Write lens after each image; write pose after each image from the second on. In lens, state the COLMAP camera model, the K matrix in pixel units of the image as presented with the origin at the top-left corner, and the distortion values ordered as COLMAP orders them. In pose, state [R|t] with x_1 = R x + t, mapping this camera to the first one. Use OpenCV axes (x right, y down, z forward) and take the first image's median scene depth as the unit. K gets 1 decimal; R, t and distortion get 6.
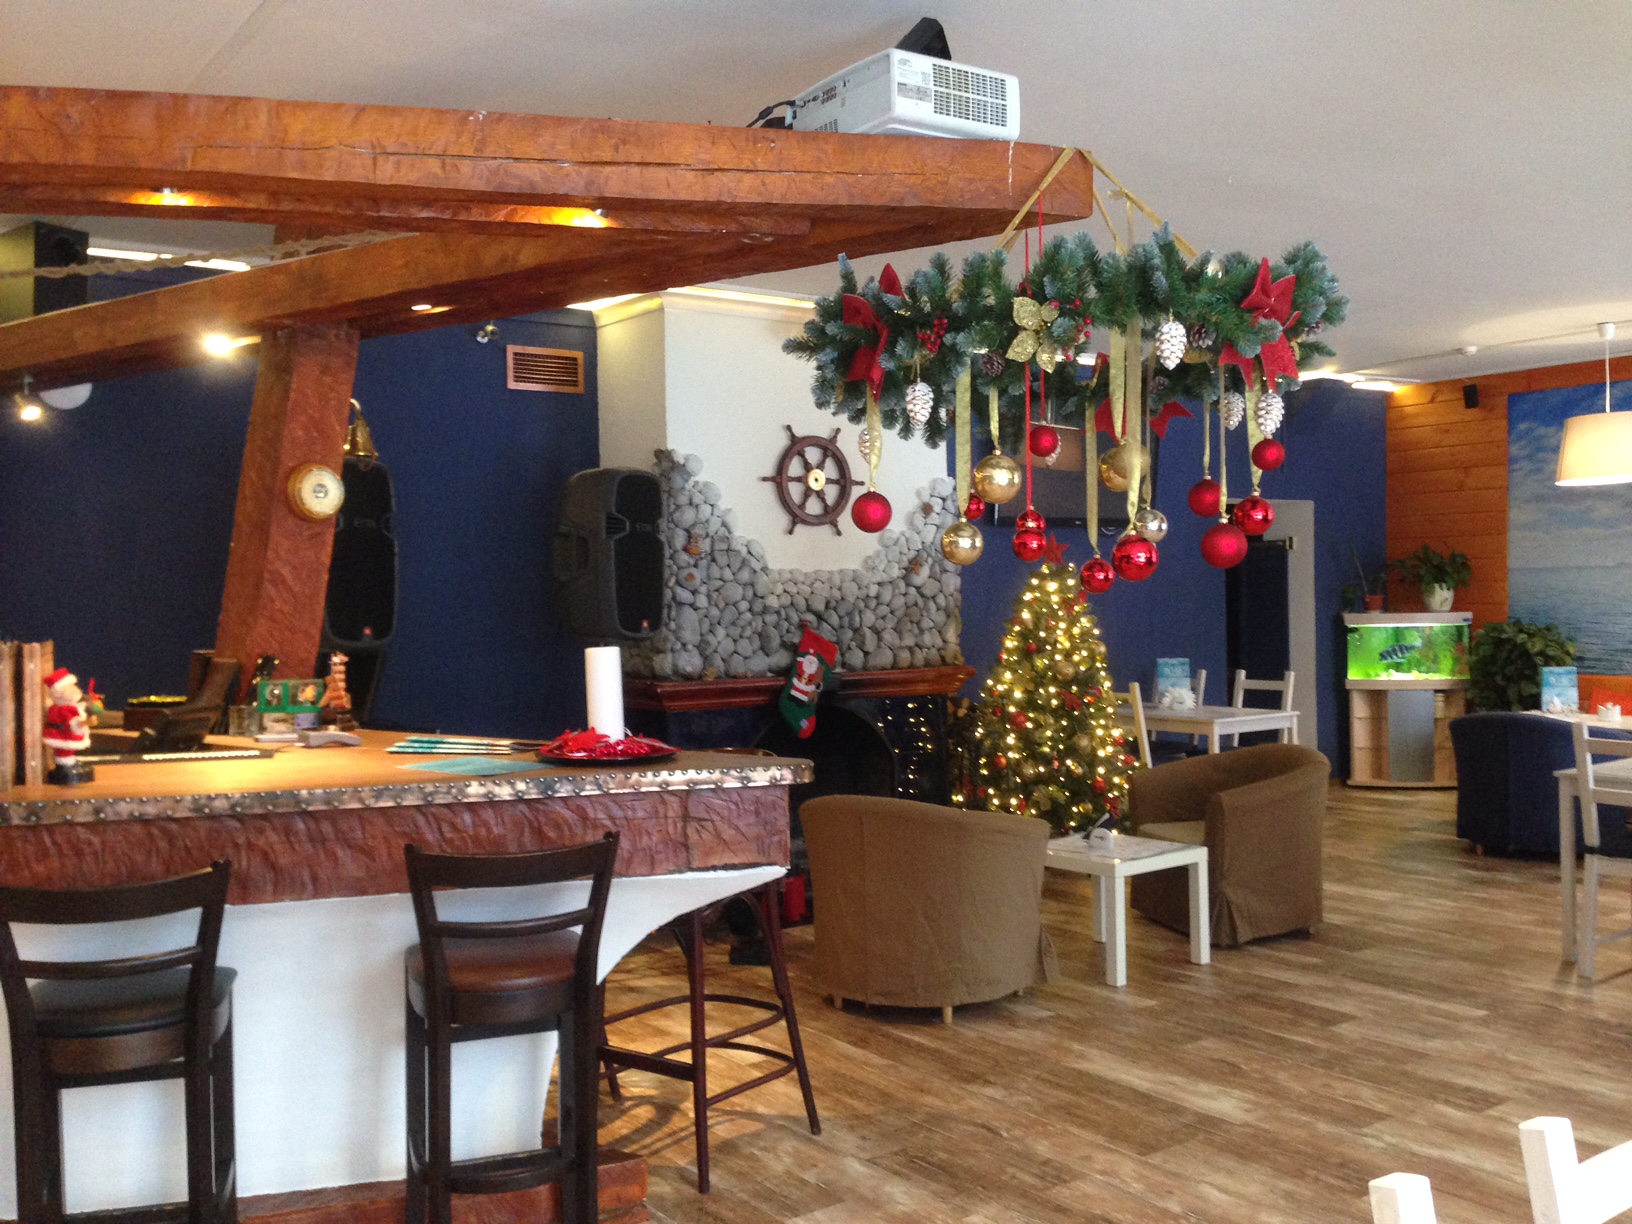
lens RADIAL K [[1506.9, 0, 821.0], [0, 1506.9, 613.7], [0, 0, 1]] dist [0.060777, 0.000000]
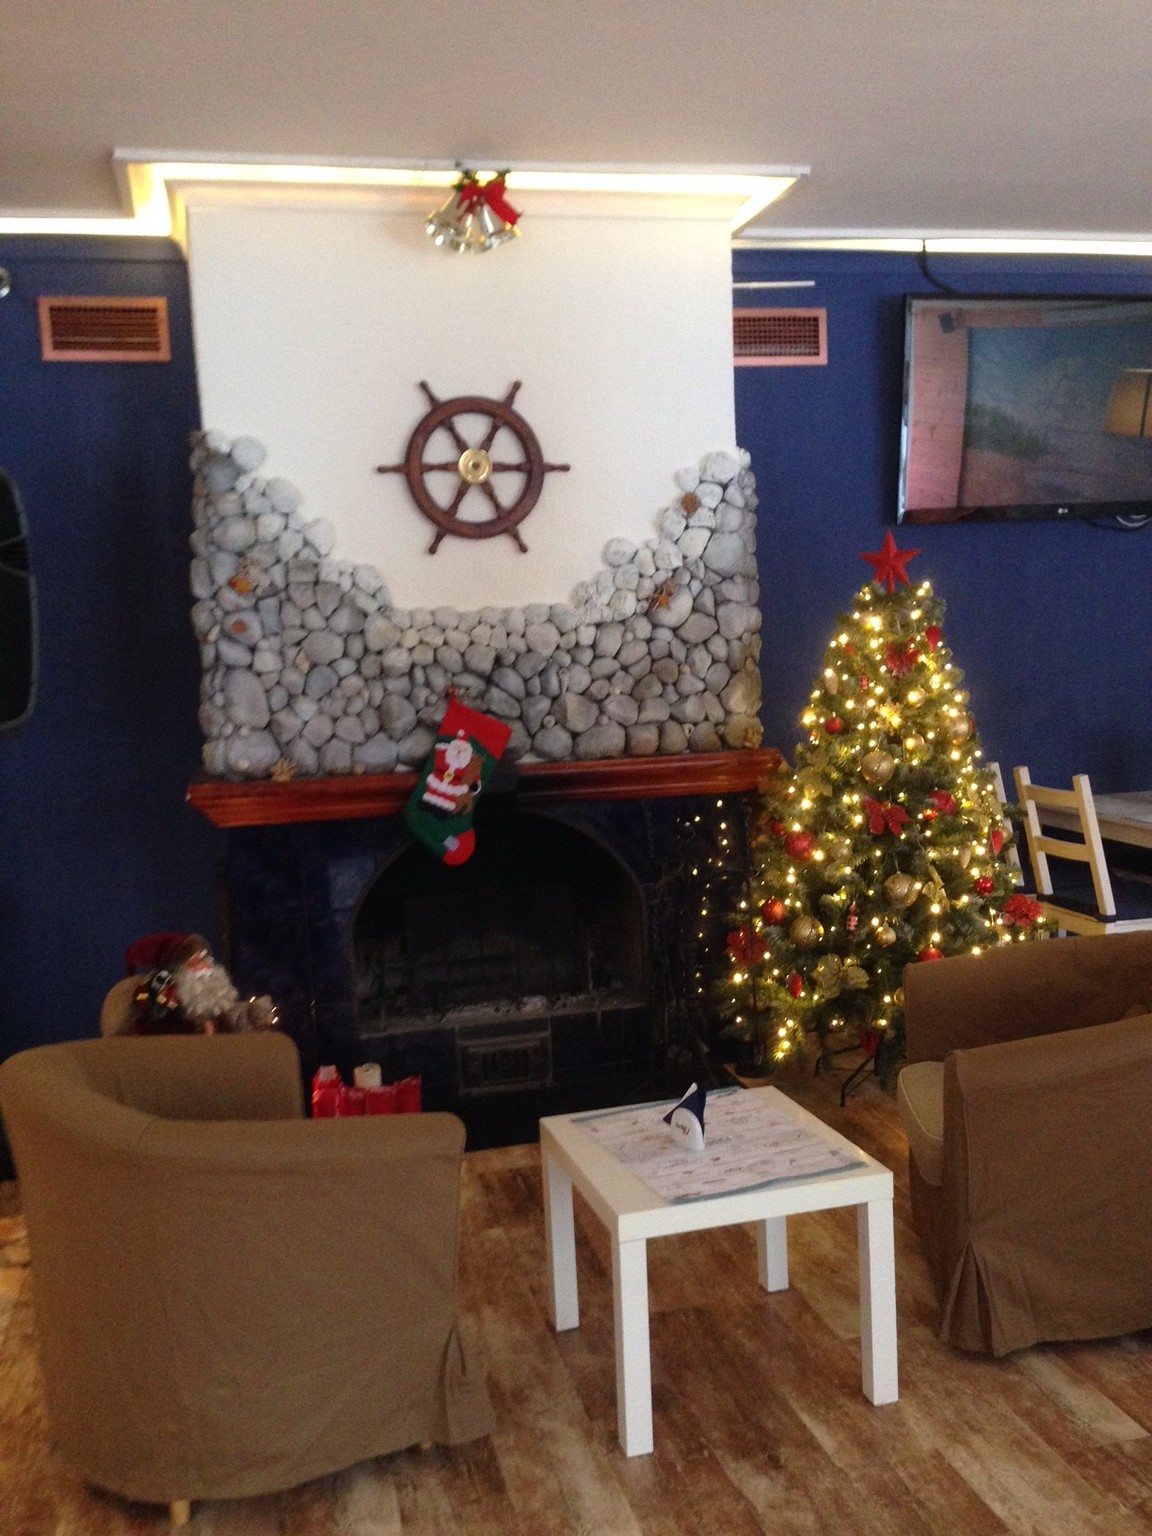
lens RADIAL K [[1418.3, 0, 570.1], [0, 1418.3, 765.7], [0, 0, 1]] dist [0.060777, 0.000000]
pose [[0.919440, 0.018552, -0.392792, 0.276141], [0.020361, 0.995301, 0.094669, -0.018377], [0.392703, -0.095040, 0.914742, 0.450510]]
